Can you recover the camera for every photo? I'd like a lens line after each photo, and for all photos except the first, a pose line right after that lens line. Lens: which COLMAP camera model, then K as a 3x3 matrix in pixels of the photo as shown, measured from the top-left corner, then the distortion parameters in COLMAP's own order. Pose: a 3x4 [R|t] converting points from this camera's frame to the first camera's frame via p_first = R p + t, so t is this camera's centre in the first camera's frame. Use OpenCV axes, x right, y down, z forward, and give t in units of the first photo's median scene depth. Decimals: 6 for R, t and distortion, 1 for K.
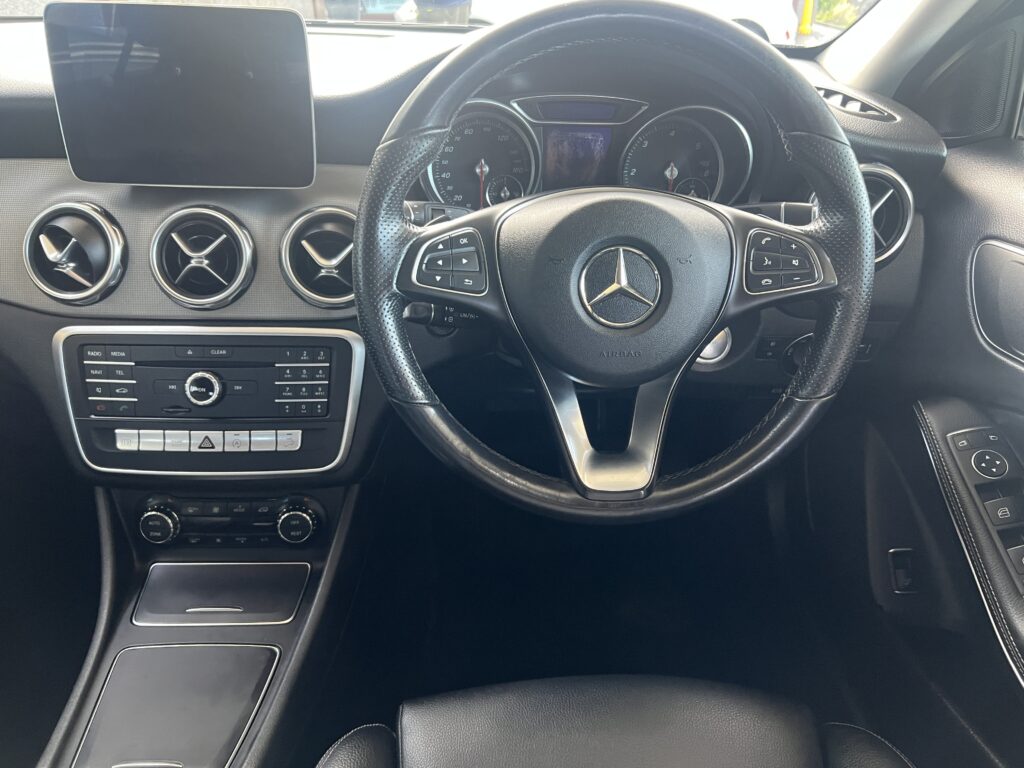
lens RADIAL K [[780.4, 0, 512.0], [0, 780.4, 384.0], [0, 0, 1]] dist [0.025566, 0.124899]
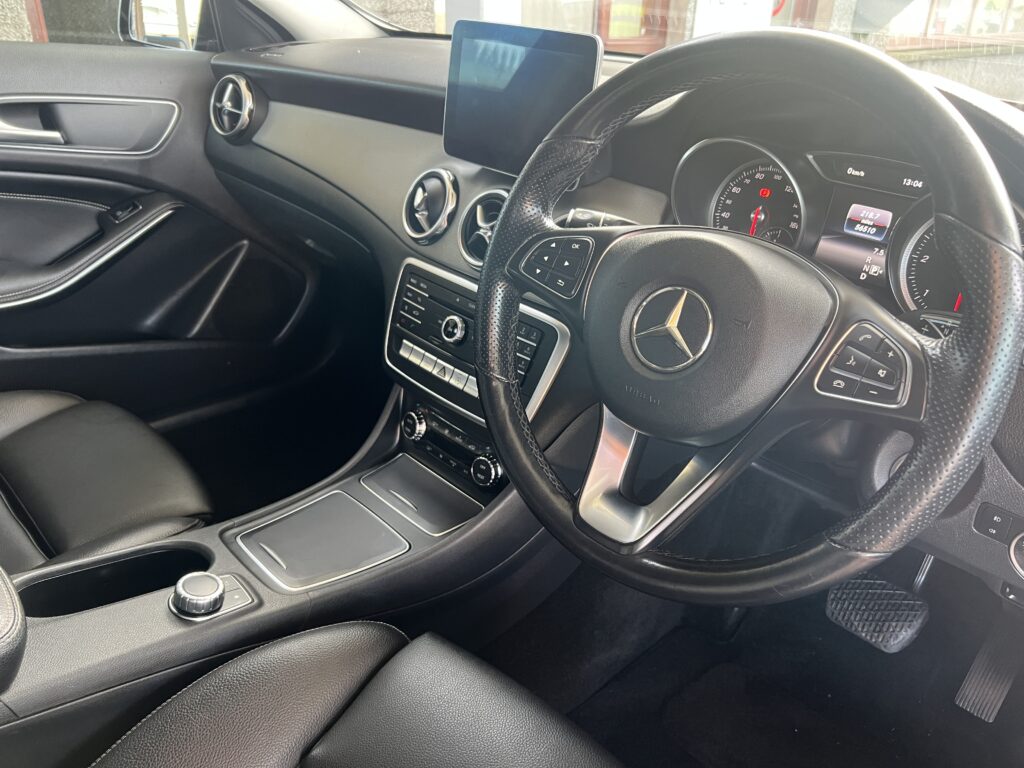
lens RADIAL K [[758.8, 0, 512.0], [0, 758.8, 384.0], [0, 0, 1]] dist [0.067902, -0.000781]
pose [[0.702786, 0.353953, -0.617097, 0.436515], [-0.391852, 0.916589, 0.079472, -0.045664], [0.593754, 0.185959, 0.782863, 0.133234]]
